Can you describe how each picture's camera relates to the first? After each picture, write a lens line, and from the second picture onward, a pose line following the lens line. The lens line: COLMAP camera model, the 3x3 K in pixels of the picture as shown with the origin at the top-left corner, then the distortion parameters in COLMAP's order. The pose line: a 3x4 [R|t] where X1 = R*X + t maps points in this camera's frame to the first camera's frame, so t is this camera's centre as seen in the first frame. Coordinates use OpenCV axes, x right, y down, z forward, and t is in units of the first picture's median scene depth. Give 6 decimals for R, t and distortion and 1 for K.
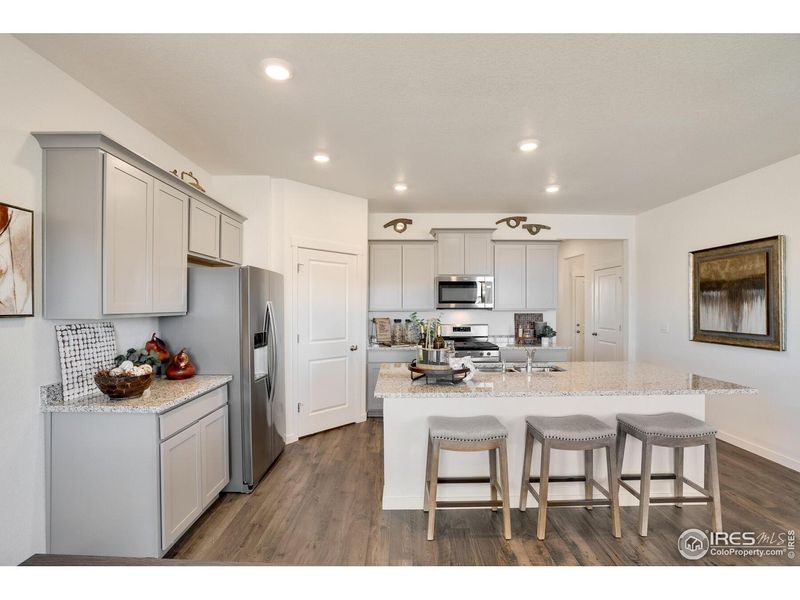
lens RADIAL K [[370.9, 0, 409.8], [0, 370.9, 305.0], [0, 0, 1]] dist [-0.045891, 0.009565]
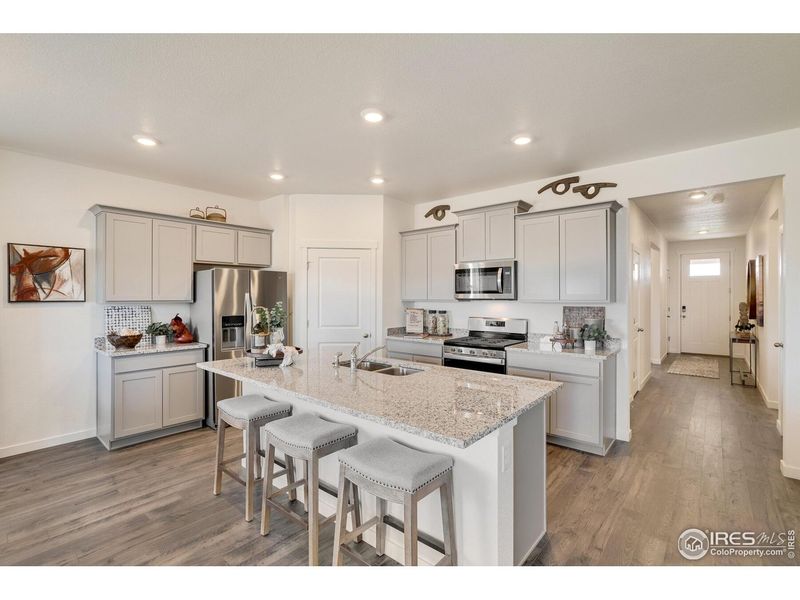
lens RADIAL K [[370.9, 0, 405.7], [0, 370.9, 295.4], [0, 0, 1]] dist [-0.045891, 0.009565]
pose [[0.754910, -0.003155, -0.655821, 0.686394], [0.001746, 0.999995, -0.002801, 0.002577], [0.655827, 0.000970, 0.754911, 0.277741]]
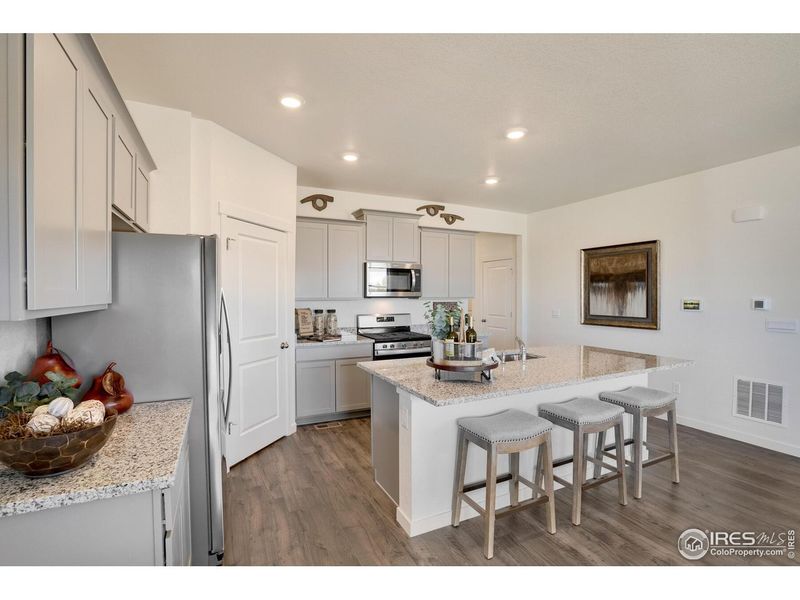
lens RADIAL K [[370.9, 0, 402.7], [0, 370.9, 299.1], [0, 0, 1]] dist [-0.045891, 0.009565]
pose [[0.907453, -0.003662, 0.420139, -0.273254], [-0.002844, 0.999886, 0.014857, 0.000426], [-0.420145, -0.014676, 0.907338, 0.159945]]
